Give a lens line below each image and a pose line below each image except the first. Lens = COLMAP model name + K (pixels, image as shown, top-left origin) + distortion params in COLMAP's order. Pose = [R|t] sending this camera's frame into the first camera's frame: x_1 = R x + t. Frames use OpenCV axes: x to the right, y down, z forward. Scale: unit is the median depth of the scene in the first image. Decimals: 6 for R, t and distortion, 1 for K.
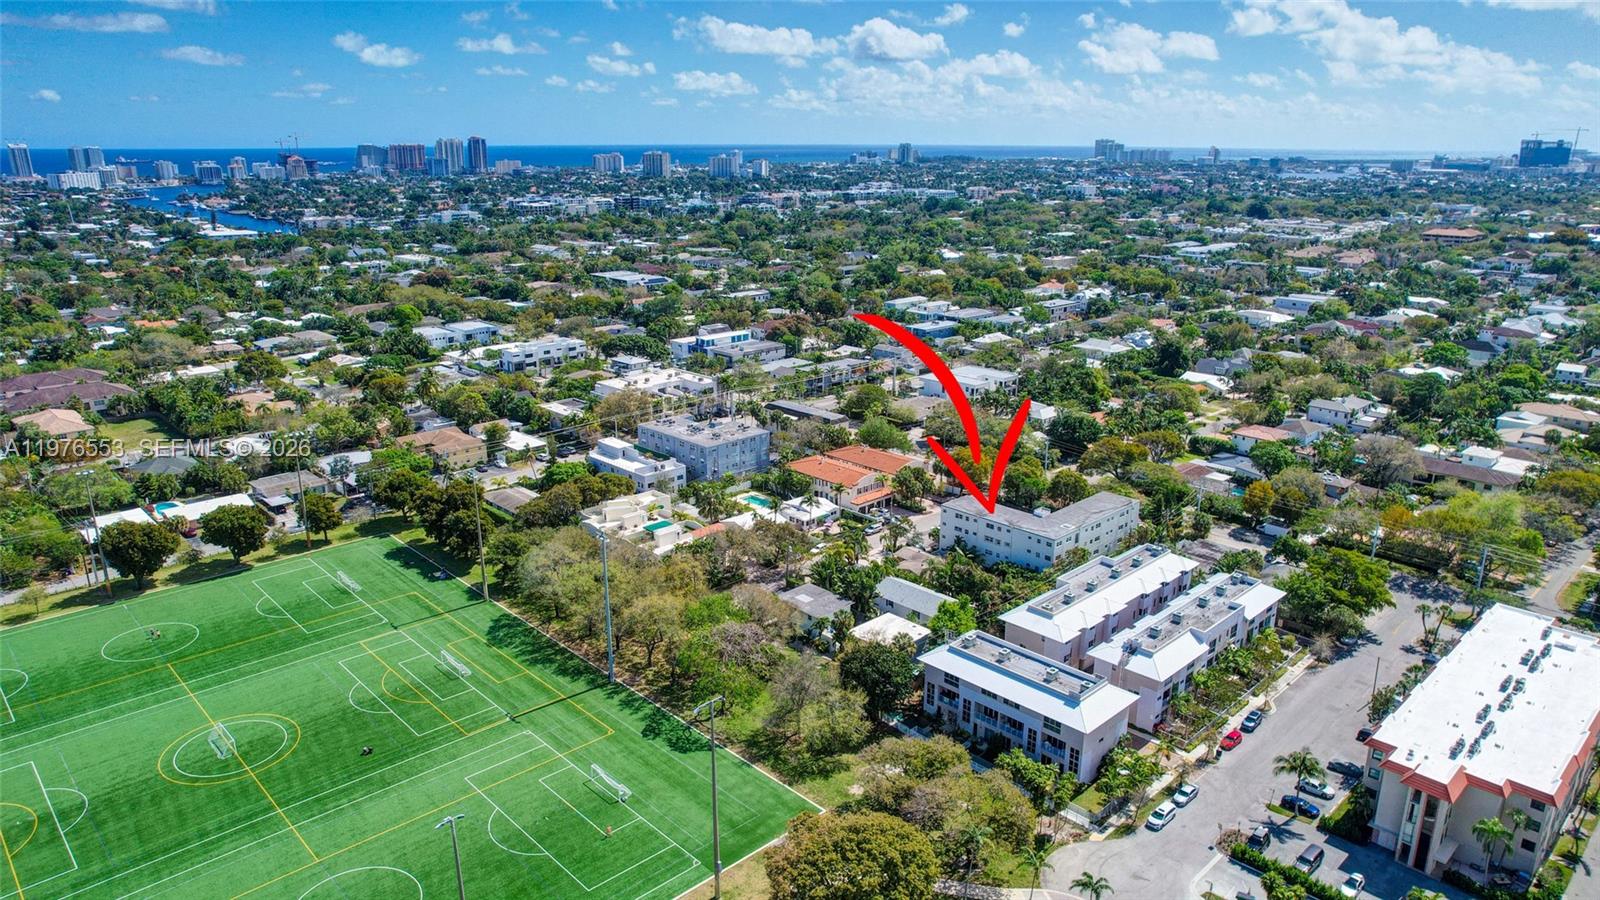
lens RADIAL K [[1034.7, 0, 813.4], [0, 1034.7, 446.0], [0, 0, 1]] dist [-0.087982, 0.081555]
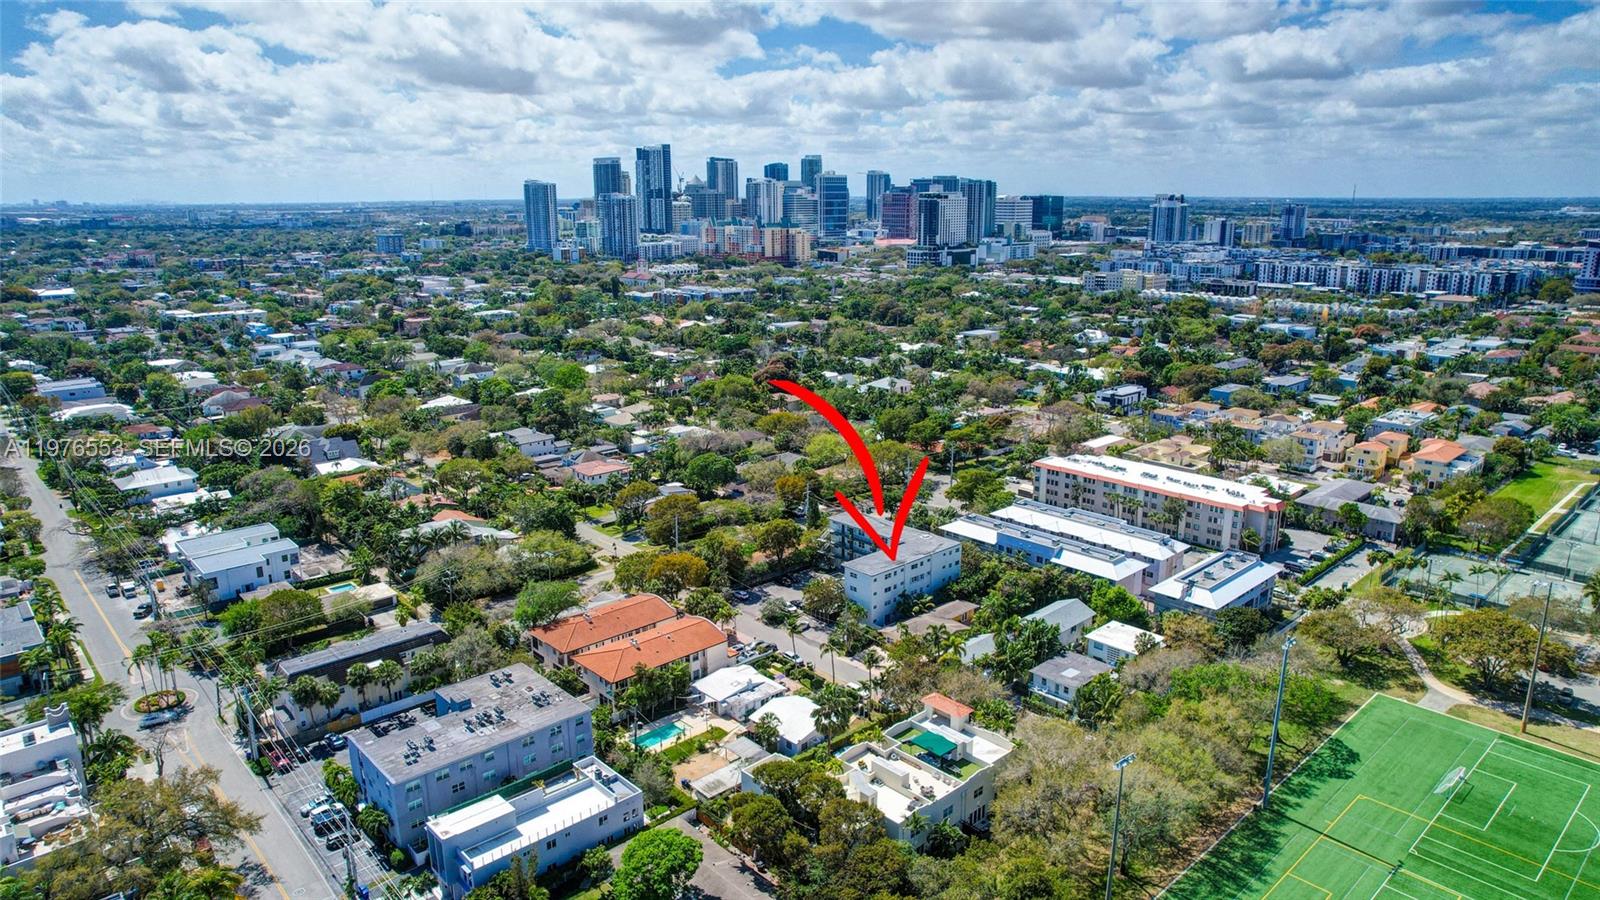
lens RADIAL K [[1034.7, 0, 813.4], [0, 1034.7, 446.0], [0, 0, 1]] dist [-0.087982, 0.081555]
pose [[0.021383, -0.247013, 0.968776, -0.859249], [0.285001, 0.930298, 0.230911, -0.324079], [-0.958289, 0.271165, 0.090291, 1.077934]]
